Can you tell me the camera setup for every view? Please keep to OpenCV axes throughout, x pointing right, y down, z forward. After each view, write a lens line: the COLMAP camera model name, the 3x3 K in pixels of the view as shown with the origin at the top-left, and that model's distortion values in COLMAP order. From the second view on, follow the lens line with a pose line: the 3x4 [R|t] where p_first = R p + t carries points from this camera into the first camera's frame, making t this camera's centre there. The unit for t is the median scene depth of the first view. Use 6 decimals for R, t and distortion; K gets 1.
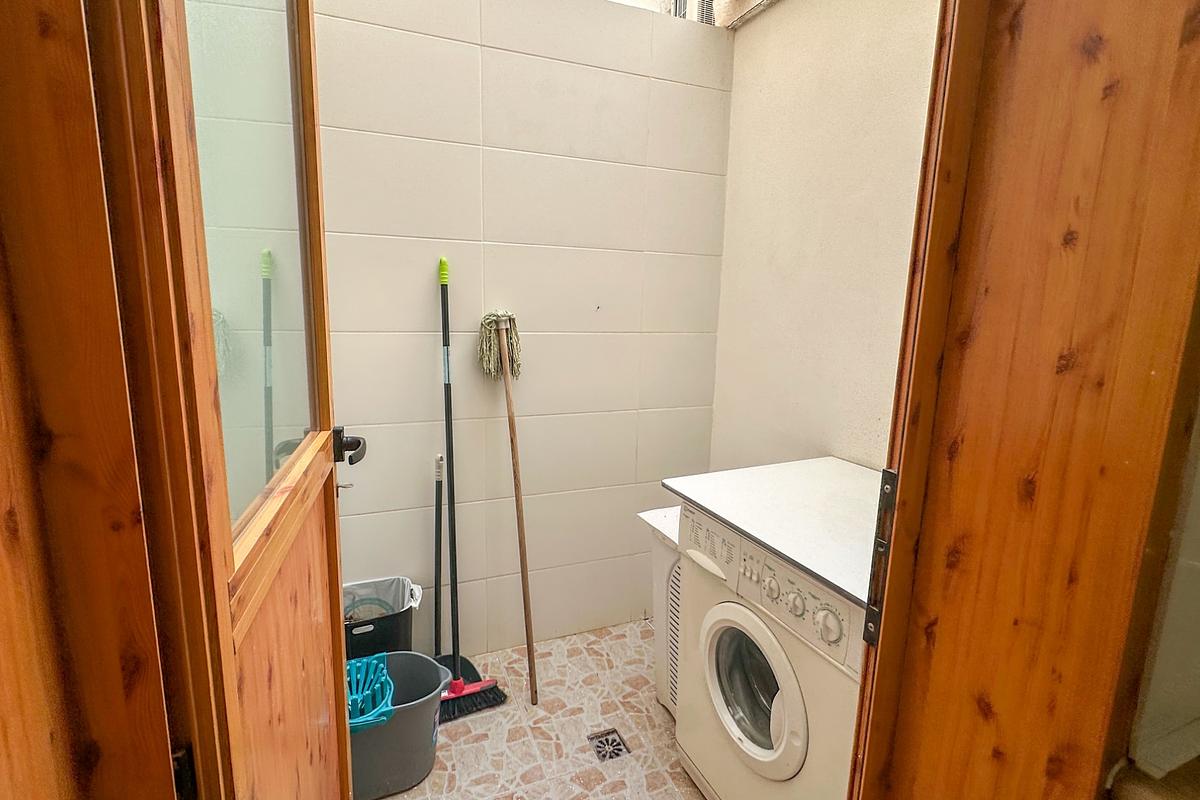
lens RADIAL K [[565.7, 0, 601.0], [0, 565.7, 397.4], [0, 0, 1]] dist [-0.000135, 0.000069]
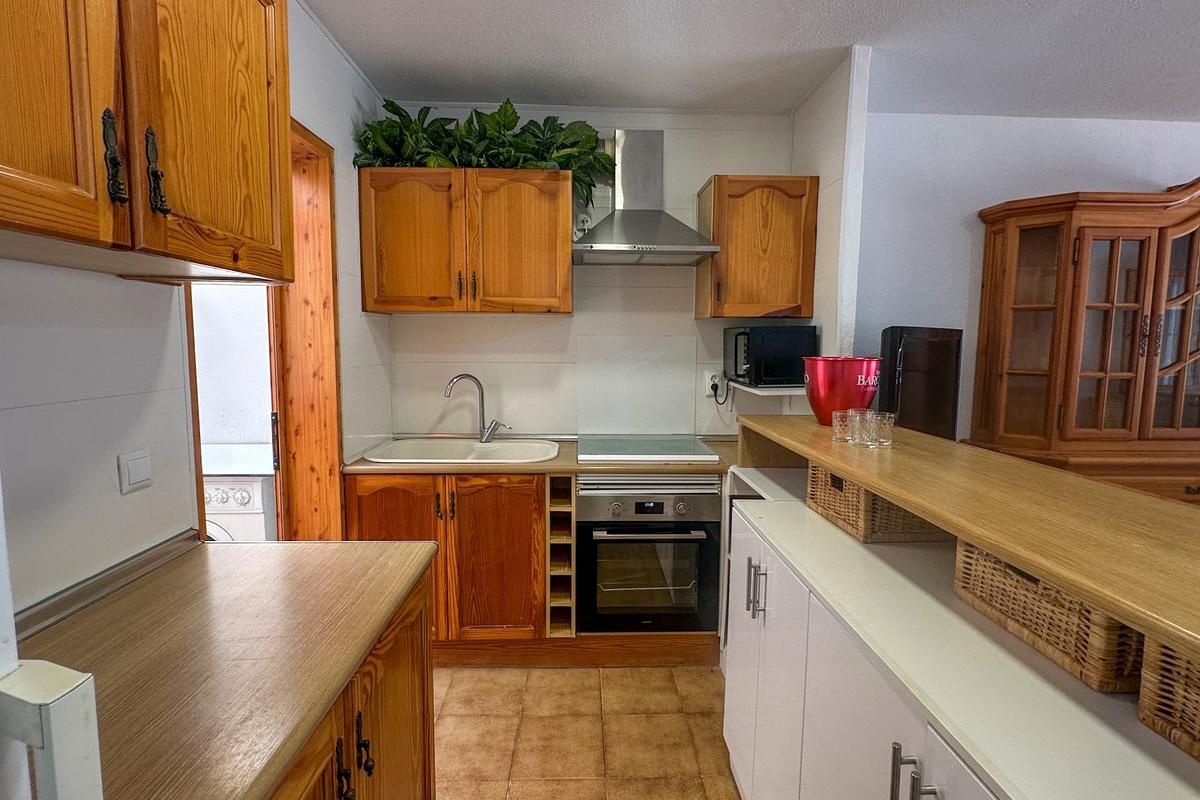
lens RADIAL K [[565.7, 0, 601.0], [0, 565.7, 397.4], [0, 0, 1]] dist [-0.000135, 0.000069]
pose [[0.359287, -0.110886, 0.926616, -1.941016], [0.156448, 0.986021, 0.057333, 0.165570], [-0.920020, 0.124369, 0.371612, -2.082663]]
